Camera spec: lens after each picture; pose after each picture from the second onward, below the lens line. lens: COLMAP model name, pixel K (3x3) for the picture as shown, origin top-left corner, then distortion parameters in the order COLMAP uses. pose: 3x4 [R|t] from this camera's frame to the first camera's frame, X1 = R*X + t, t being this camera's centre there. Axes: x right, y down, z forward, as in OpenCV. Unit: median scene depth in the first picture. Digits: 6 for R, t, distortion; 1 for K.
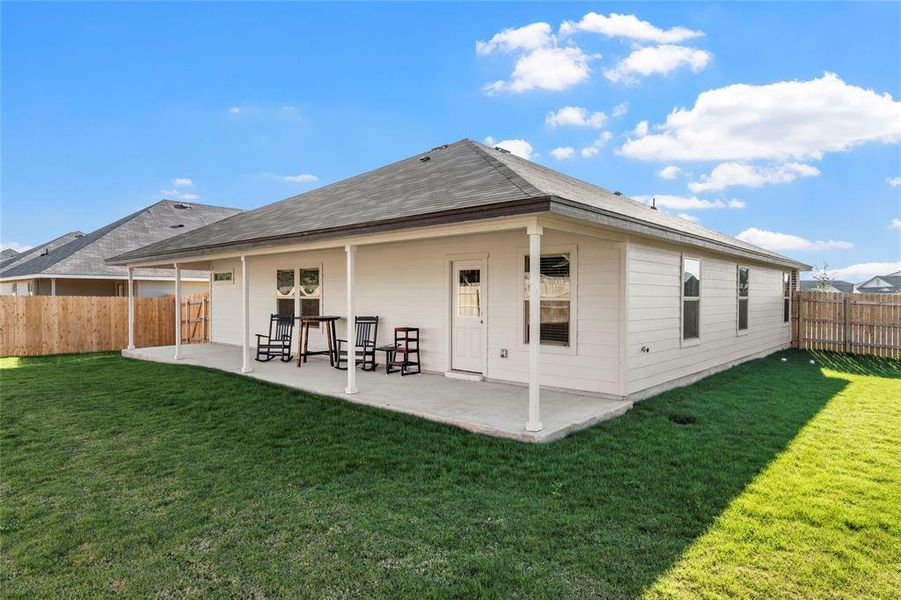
lens RADIAL K [[503.9, 0, 452.3], [0, 503.9, 302.2], [0, 0, 1]] dist [0.000493, -0.000812]
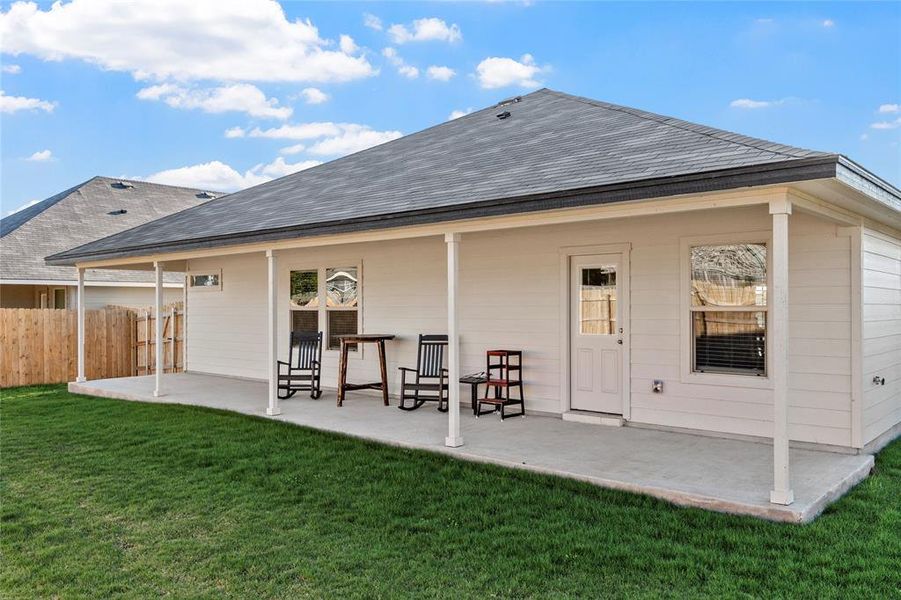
lens RADIAL K [[676.3, 0, 462.2], [0, 676.3, 304.4], [0, 0, 1]] dist [0.003234, 0.002714]
pose [[0.999976, -0.004911, 0.004847, -0.136678], [0.004981, 0.999881, -0.014592, -0.000577], [-0.004775, 0.014616, 0.999882, 0.044711]]
